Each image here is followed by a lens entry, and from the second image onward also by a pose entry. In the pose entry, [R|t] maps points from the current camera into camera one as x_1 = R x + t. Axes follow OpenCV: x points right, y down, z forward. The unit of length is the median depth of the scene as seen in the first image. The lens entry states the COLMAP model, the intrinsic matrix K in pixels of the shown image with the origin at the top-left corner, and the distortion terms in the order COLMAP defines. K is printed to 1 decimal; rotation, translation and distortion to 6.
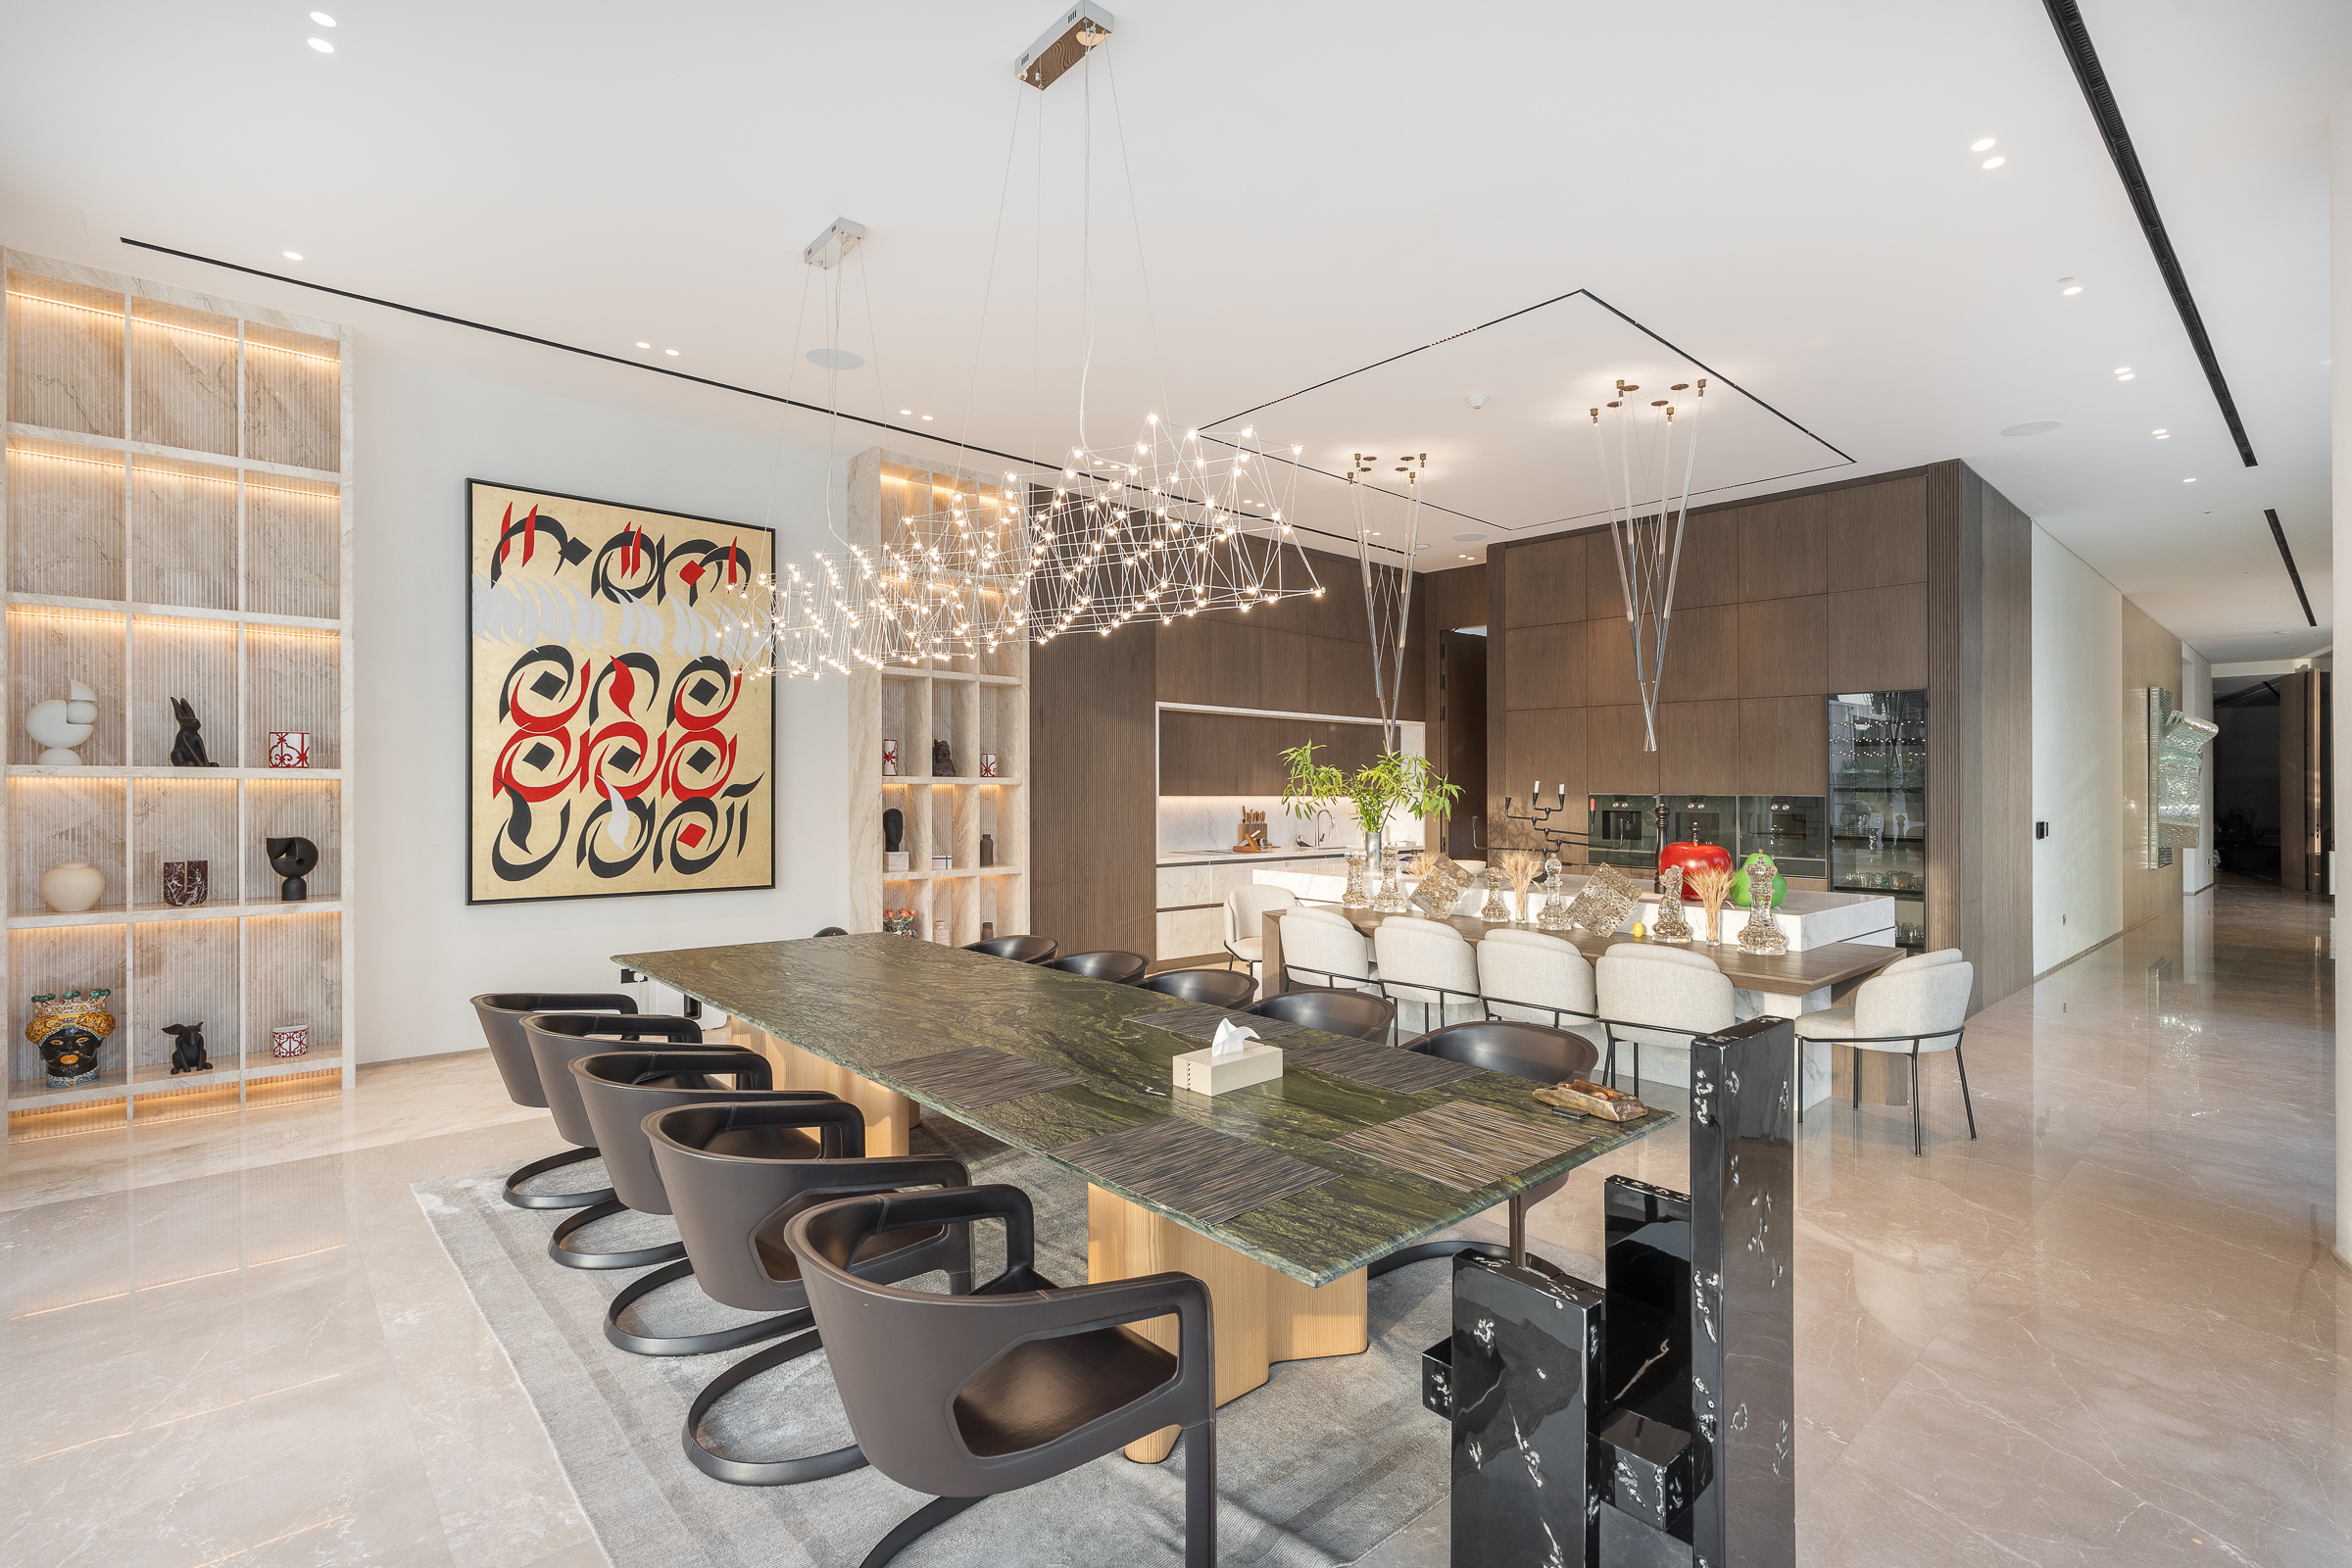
lens RADIAL K [[1074.0, 0, 1163.4], [0, 1074.0, 785.2], [0, 0, 1]] dist [-0.011710, 0.001110]
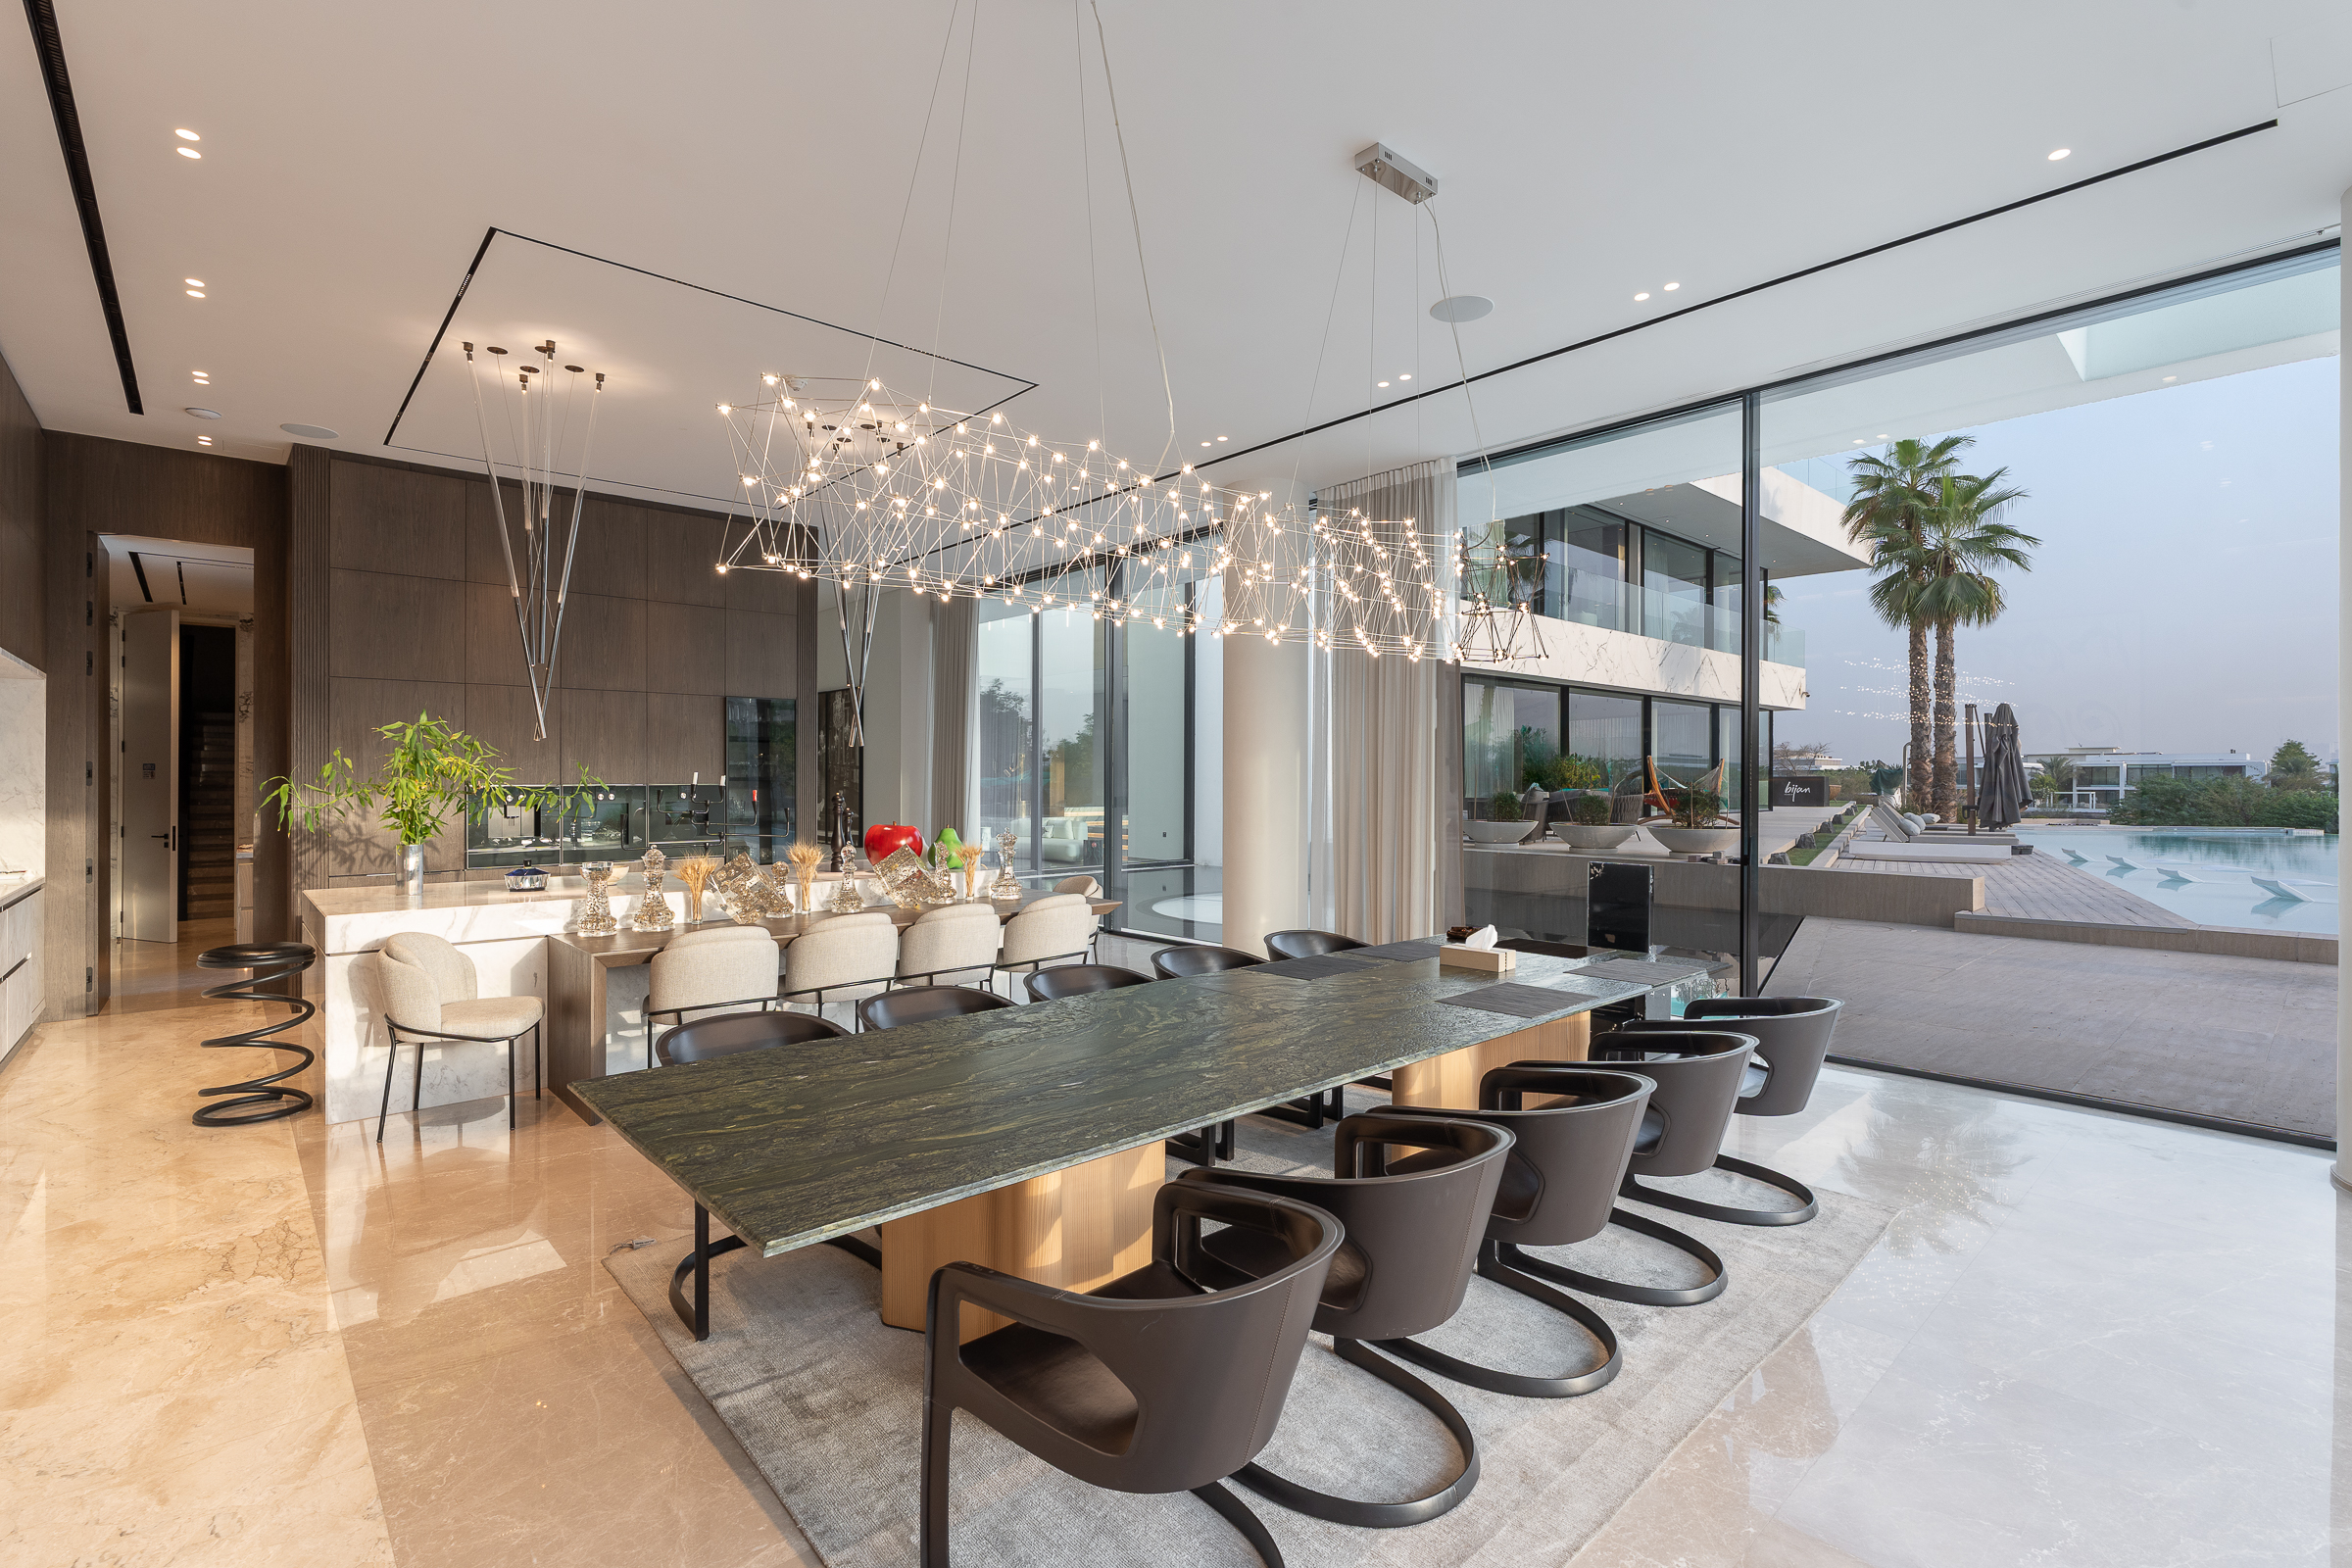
lens RADIAL K [[1074.0, 0, 1164.3], [0, 1074.0, 781.8], [0, 0, 1]] dist [-0.011710, 0.001110]
pose [[0.003876, -0.003442, 0.999987, -0.490658], [-0.003464, 0.999988, 0.003455, 0.001069], [-0.999986, -0.003477, 0.003864, 0.480145]]
